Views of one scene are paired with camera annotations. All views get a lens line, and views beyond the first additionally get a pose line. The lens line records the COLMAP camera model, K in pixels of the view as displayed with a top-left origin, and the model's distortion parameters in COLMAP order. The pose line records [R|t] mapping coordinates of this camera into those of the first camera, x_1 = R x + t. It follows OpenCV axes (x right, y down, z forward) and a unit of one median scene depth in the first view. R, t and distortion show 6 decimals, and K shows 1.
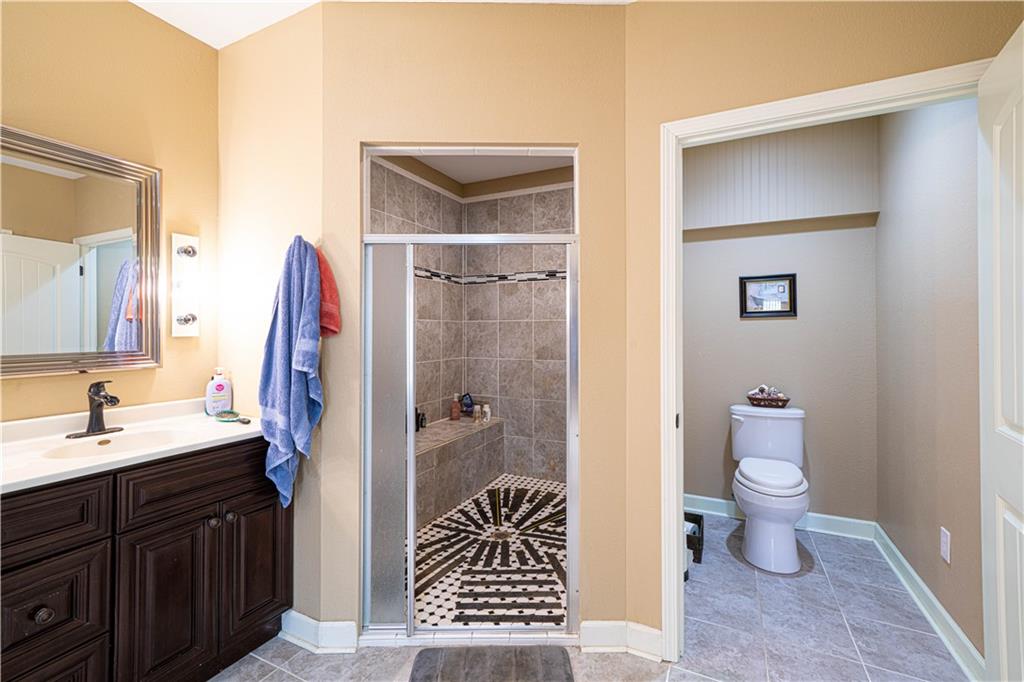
lens RADIAL K [[447.0, 0, 517.5], [0, 447.0, 327.5], [0, 0, 1]] dist [0.000154, 0.005139]
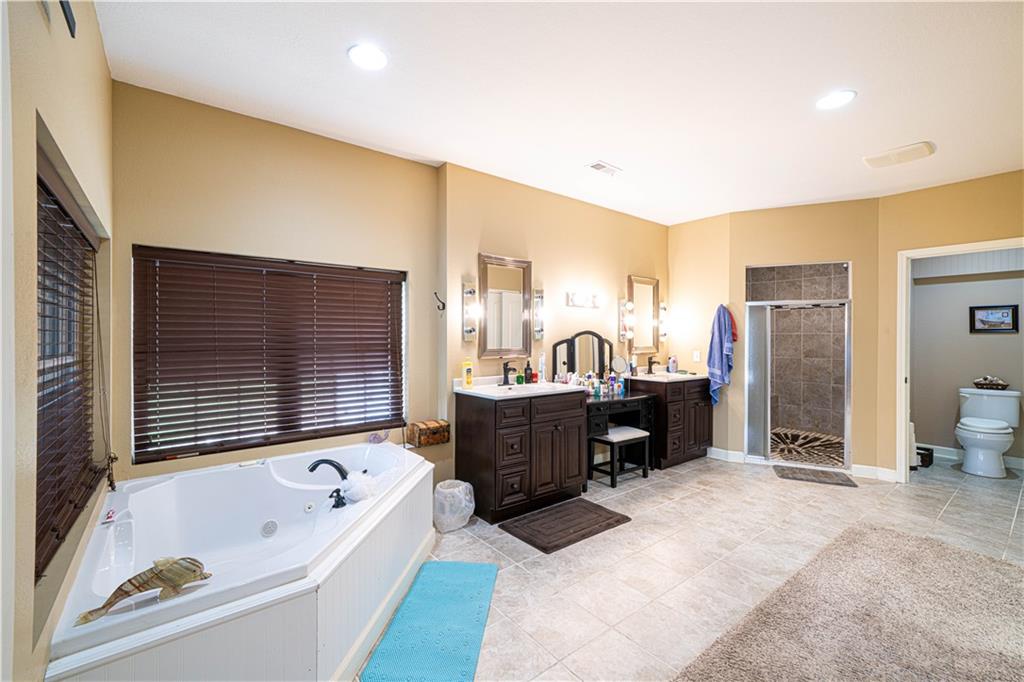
lens RADIAL K [[447.0, 0, 502.6], [0, 447.0, 339.6], [0, 0, 1]] dist [0.000154, 0.005139]
pose [[0.901608, 0.007886, -0.432483, -0.463748], [-0.003384, 0.999932, 0.011179, -0.015863], [0.432541, -0.008616, 0.901573, -1.773590]]
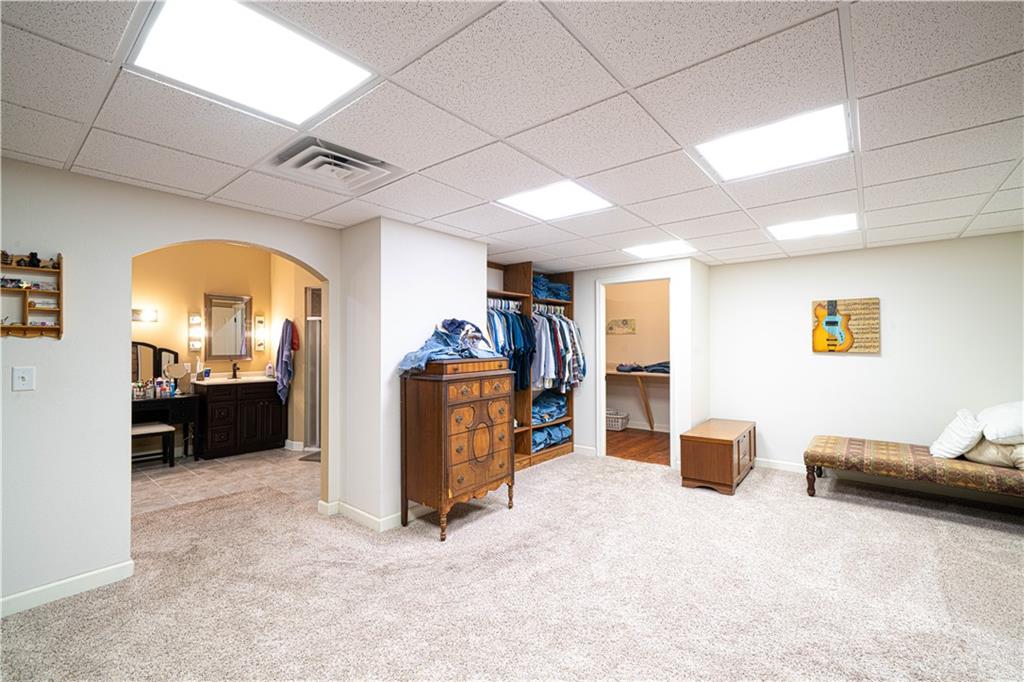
lens RADIAL K [[447.0, 0, 495.9], [0, 447.0, 344.8], [0, 0, 1]] dist [0.000154, 0.005139]
pose [[0.966743, -0.000870, -0.255748, 1.598109], [0.000785, 1.000000, -0.000434, -0.015216], [0.255748, 0.000219, 0.966743, -1.535244]]
